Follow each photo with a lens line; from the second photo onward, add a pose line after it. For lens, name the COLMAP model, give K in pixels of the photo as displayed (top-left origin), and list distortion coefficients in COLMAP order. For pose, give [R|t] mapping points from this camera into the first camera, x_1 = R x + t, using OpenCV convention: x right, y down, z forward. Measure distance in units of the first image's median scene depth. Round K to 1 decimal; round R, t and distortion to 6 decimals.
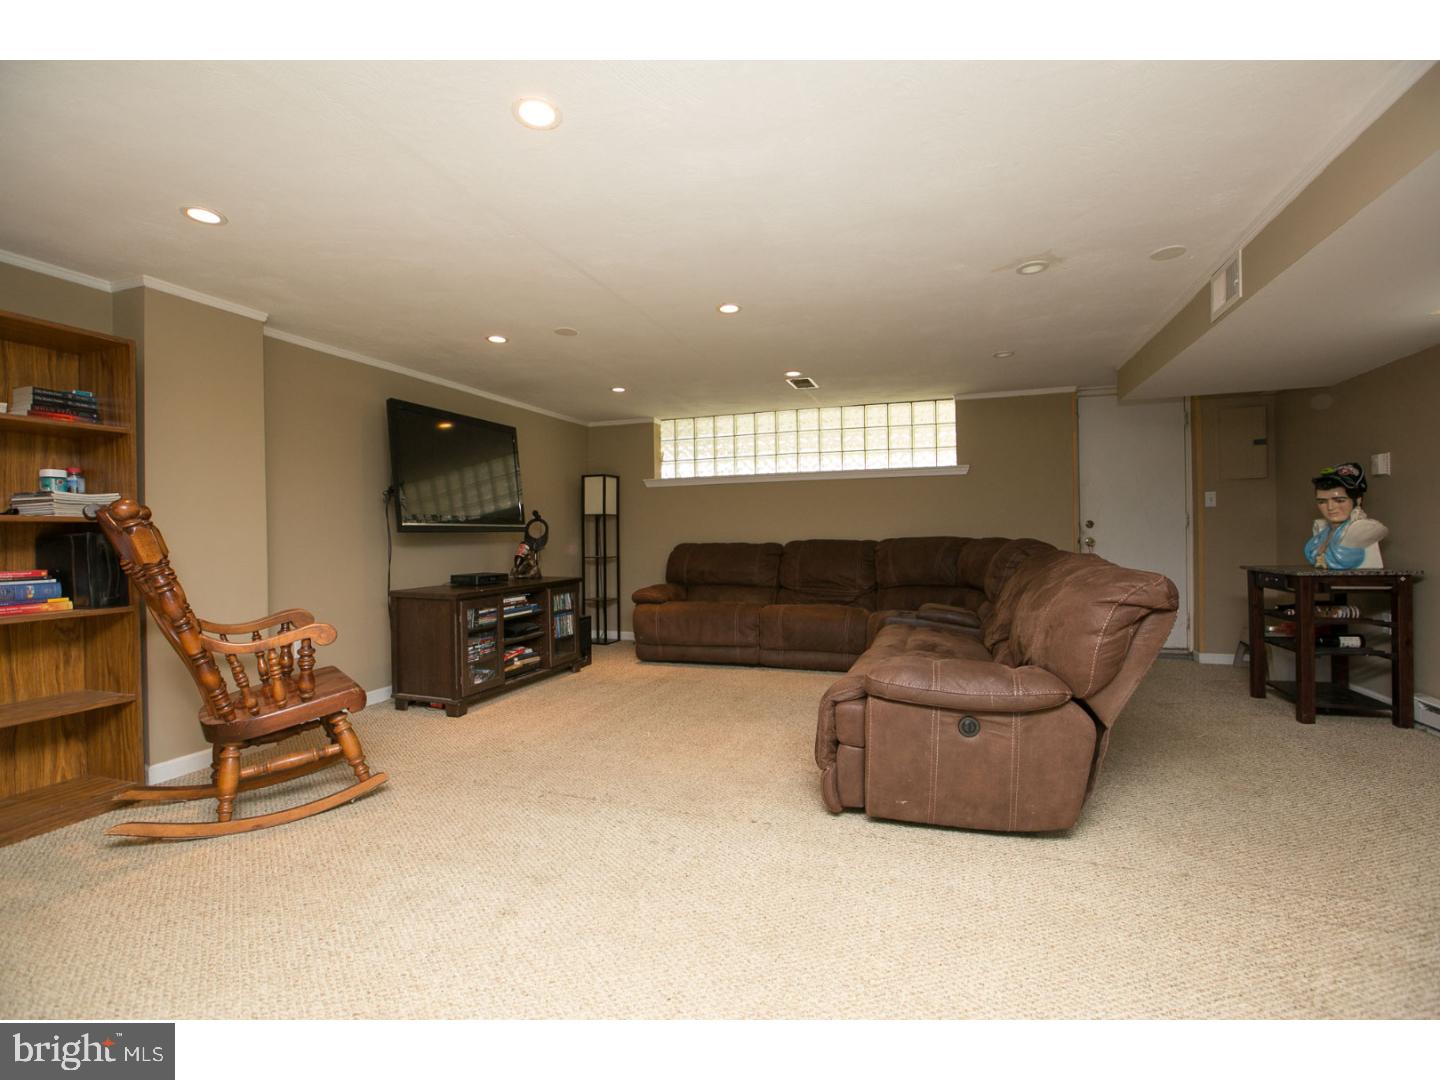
lens RADIAL K [[664.2, 0, 732.2], [0, 664.2, 535.9], [0, 0, 1]] dist [-0.055183, 0.020738]
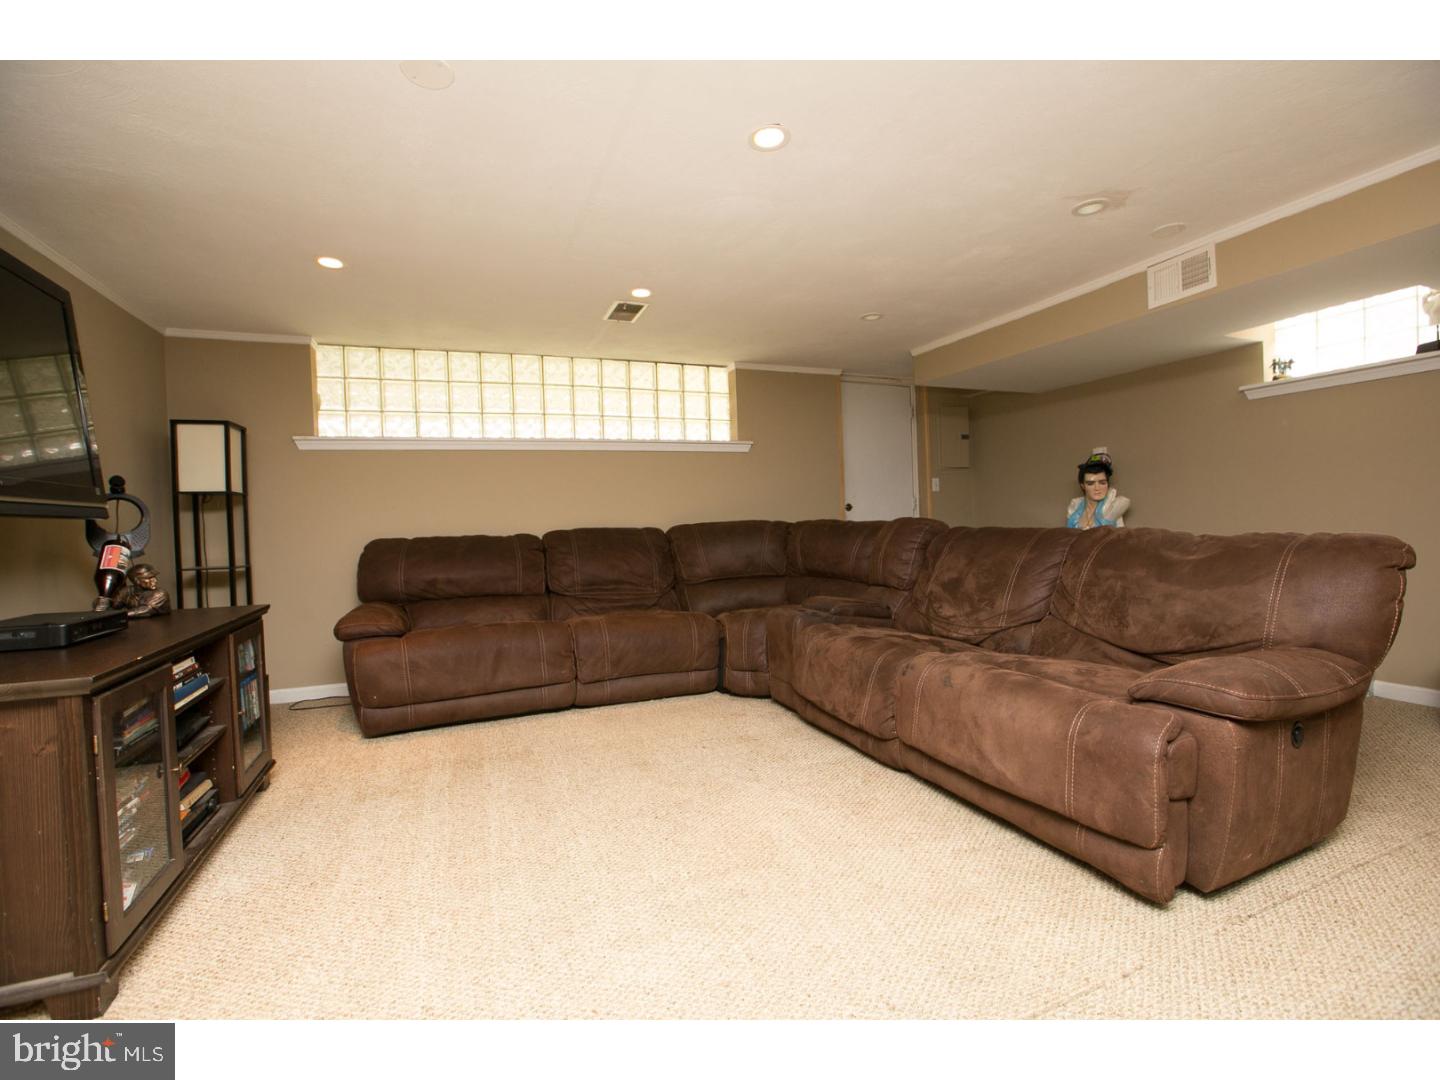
lens RADIAL K [[664.2, 0, 732.2], [0, 664.2, 535.9], [0, 0, 1]] dist [-0.055183, 0.020738]
pose [[0.755074, -0.026060, 0.655122, -0.251700], [0.022934, 0.999648, 0.013332, 0.008360], [-0.655238, 0.004958, 0.755406, 0.326142]]
